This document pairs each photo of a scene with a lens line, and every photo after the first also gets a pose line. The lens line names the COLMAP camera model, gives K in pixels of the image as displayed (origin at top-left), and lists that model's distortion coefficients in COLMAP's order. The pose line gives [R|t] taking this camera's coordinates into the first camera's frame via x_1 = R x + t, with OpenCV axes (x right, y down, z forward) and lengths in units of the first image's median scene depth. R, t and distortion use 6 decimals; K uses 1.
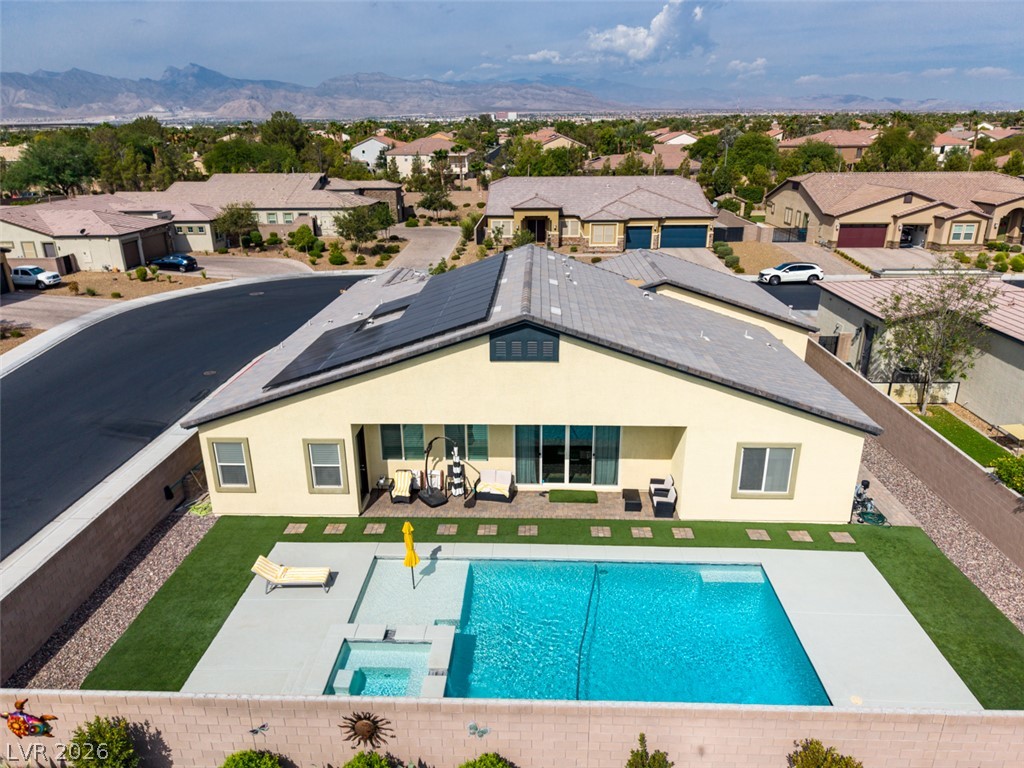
lens RADIAL K [[685.3, 0, 512.0], [0, 685.3, 384.0], [0, 0, 1]] dist [0.031745, -0.031876]
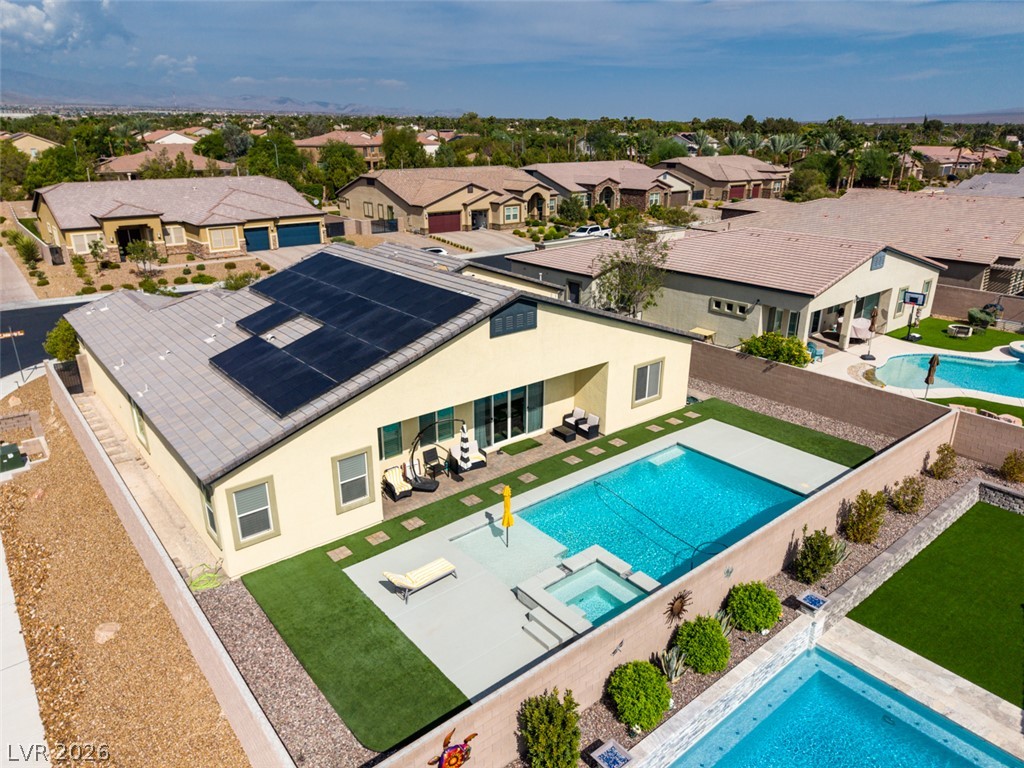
lens RADIAL K [[681.2, 0, 511.8], [0, 681.2, 387.9], [0, 0, 1]] dist [0.059189, -0.073667]
pose [[0.748994, -0.224099, 0.623528, -0.230097], [0.220207, 0.971765, 0.084741, -0.012985], [-0.624913, 0.073834, 0.777195, 0.036456]]
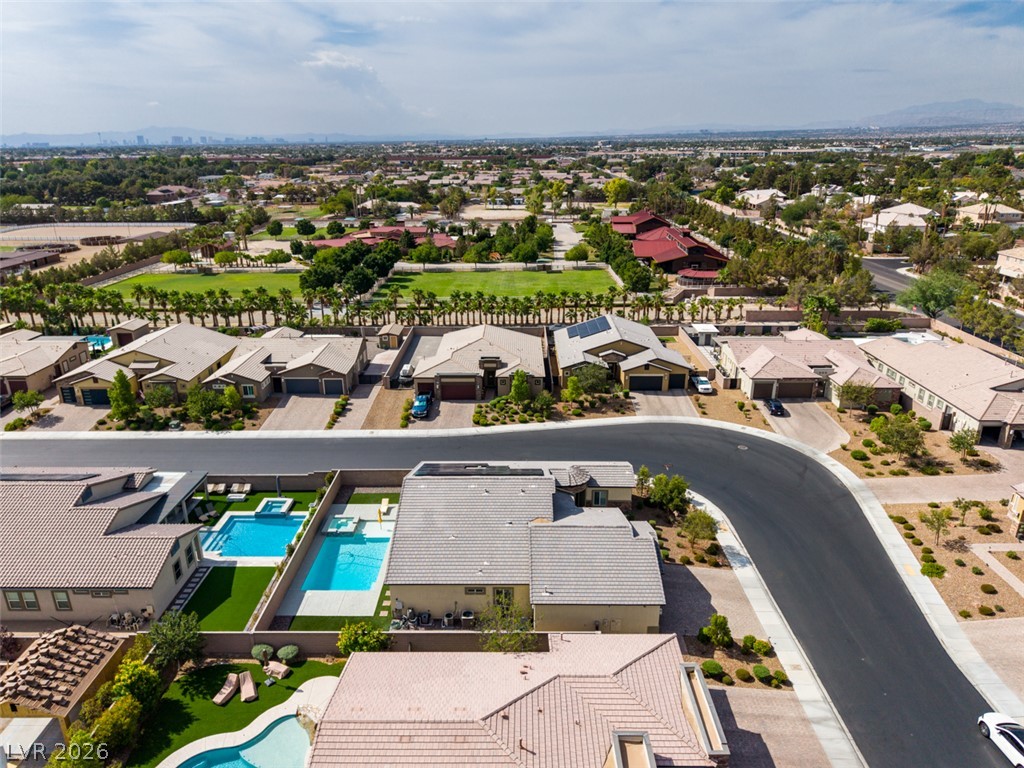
lens RADIAL K [[681.2, 0, 511.8], [0, 681.2, 387.9], [0, 0, 1]] dist [0.059189, -0.073667]
pose [[0.029339, 0.348507, -0.936847, 0.868641], [-0.338619, 0.885297, 0.318726, -0.503788], [0.940466, 0.307883, 0.143985, 0.271103]]
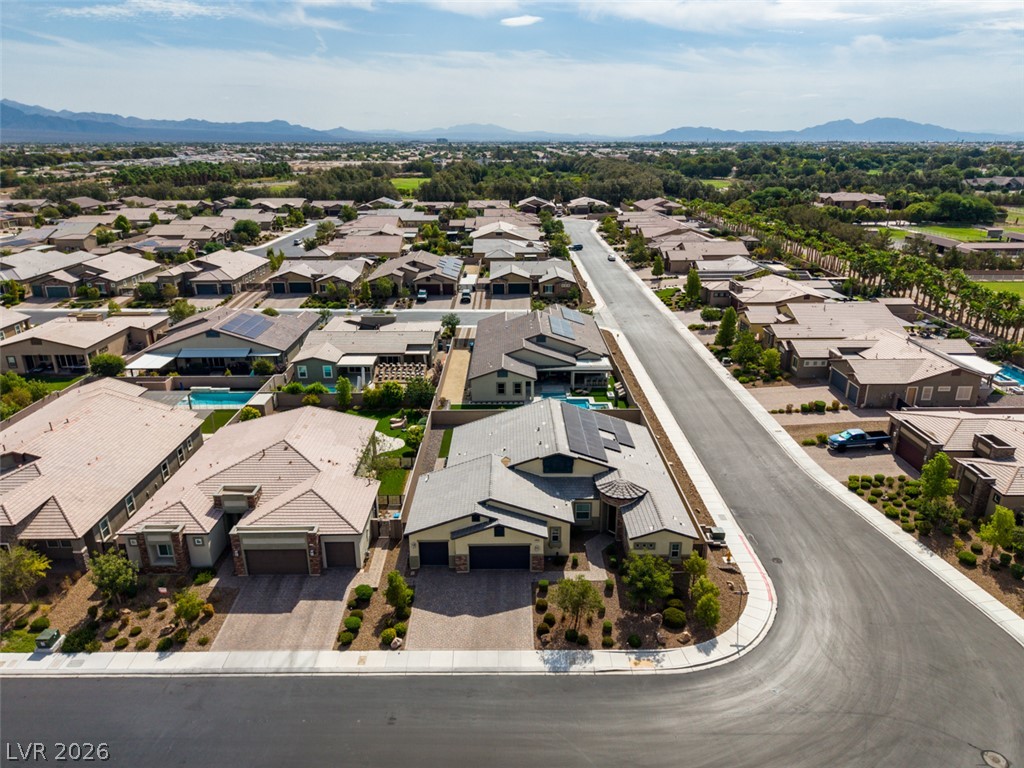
lens RADIAL K [[685.3, 0, 512.0], [0, 685.3, 384.0], [0, 0, 1]] dist [0.031745, -0.031876]
pose [[-0.999024, 0.026098, -0.035646, 0.110712], [-0.002798, 0.767869, 0.640600, -0.791003], [0.044090, 0.640075, -0.767047, 1.175503]]
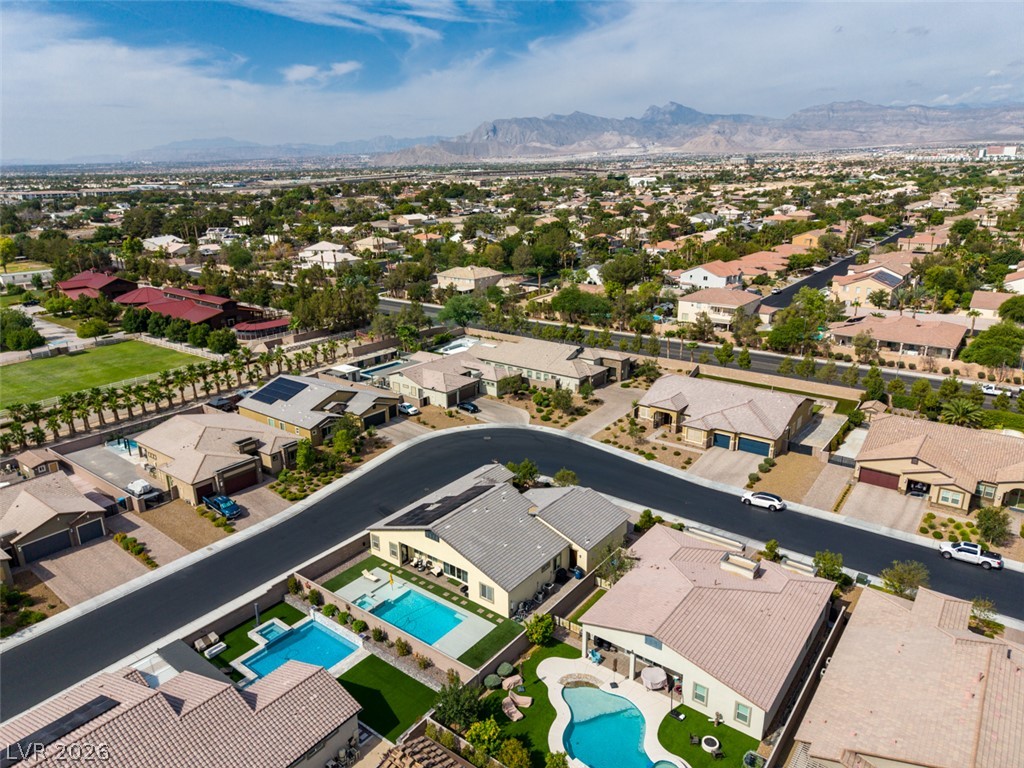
lens RADIAL K [[681.2, 0, 511.8], [0, 681.2, 387.9], [0, 0, 1]] dist [0.059189, -0.073667]
pose [[0.817896, 0.176697, -0.547563, 0.701031], [-0.194584, 0.980547, 0.025768, -0.318048], [0.541464, 0.085471, 0.836368, -0.594867]]
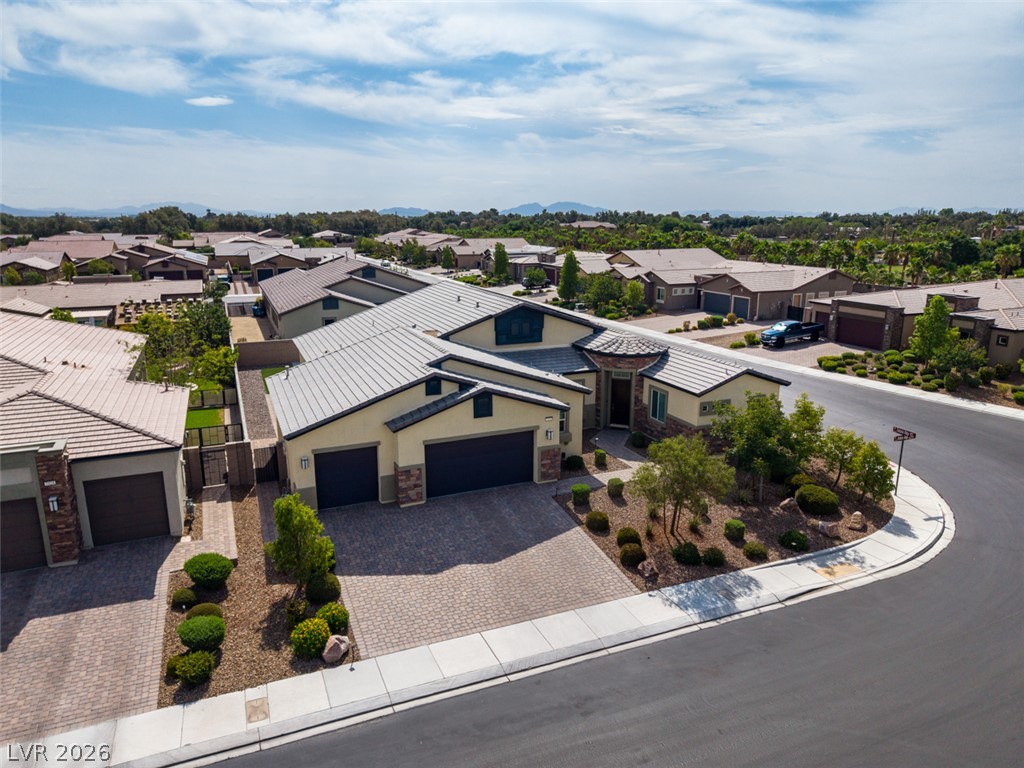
lens RADIAL K [[685.3, 0, 512.0], [0, 685.3, 384.0], [0, 0, 1]] dist [0.031745, -0.031876]
pose [[-0.906298, 0.109481, -0.408213, 0.260555], [-0.136640, 0.838094, 0.528136, -0.345140], [0.399942, 0.534427, -0.744603, 0.960373]]
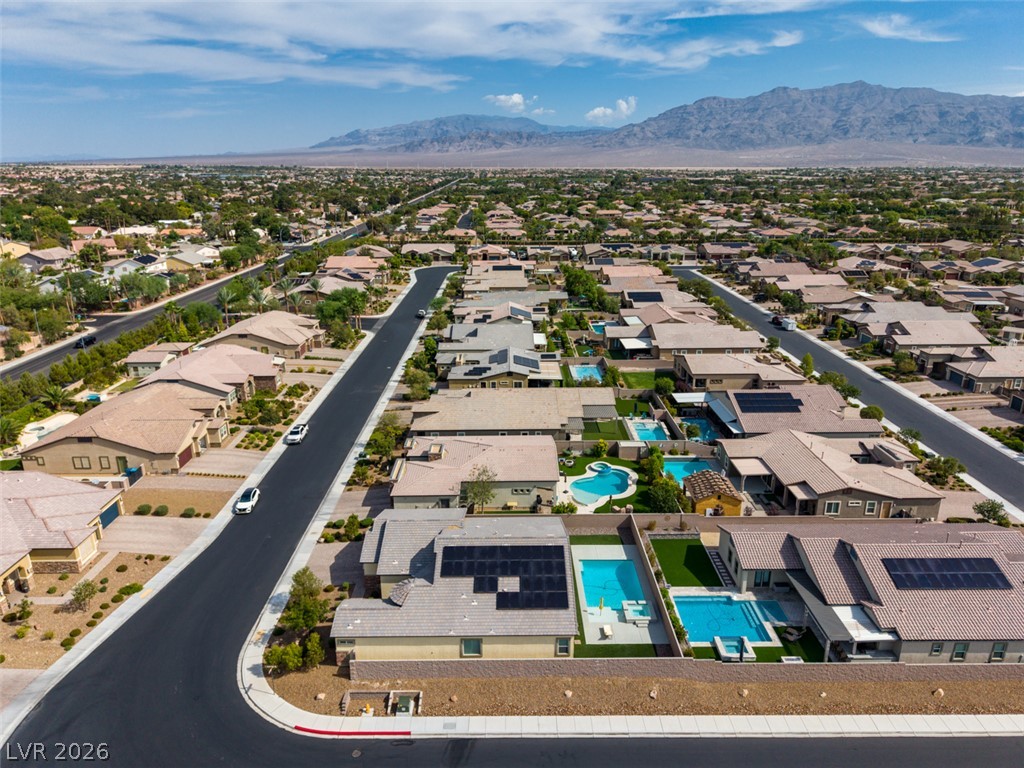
lens RADIAL K [[685.3, 0, 512.0], [0, 685.3, 384.0], [0, 0, 1]] dist [0.031745, -0.031876]
pose [[-0.043228, -0.294326, 0.954727, -0.965328], [0.346374, 0.891934, 0.290652, -0.600117], [-0.937100, 0.343257, 0.063391, 0.237182]]
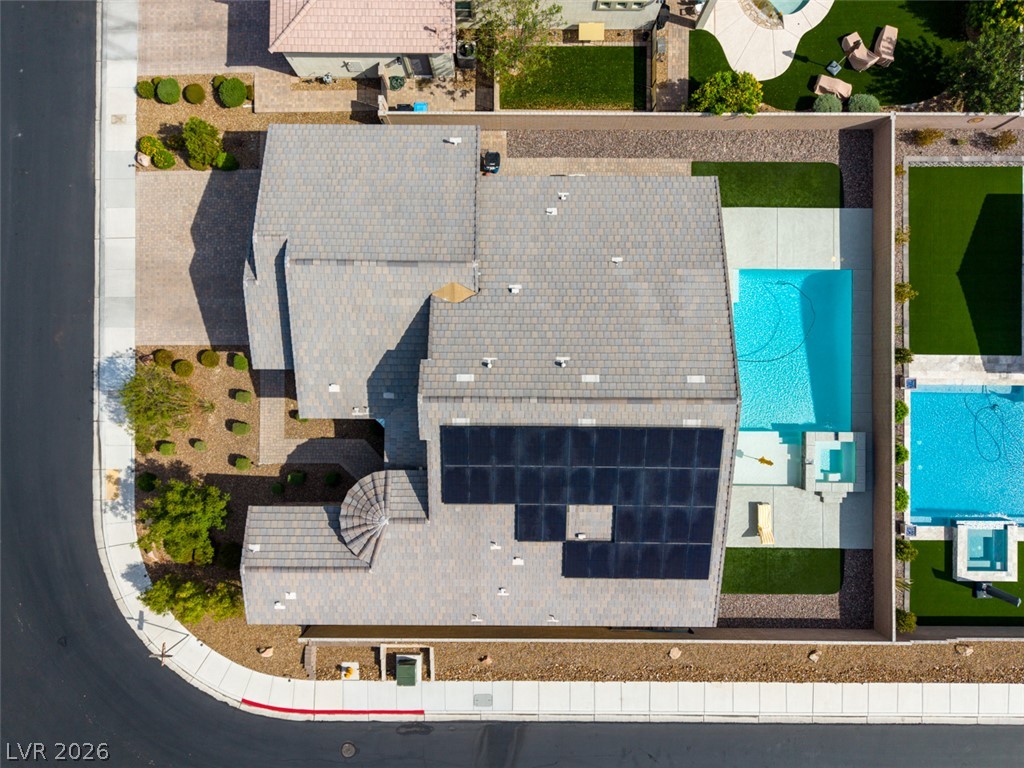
lens RADIAL K [[715.1, 0, 512.0], [0, 715.1, 384.0], [0, 0, 1]] dist [0.027325, -0.035687]
pose [[-0.032951, -0.999255, 0.020086, 0.012571], [0.342243, 0.007601, 0.939581, -0.528136], [-0.939033, 0.037834, 0.341738, 0.284940]]
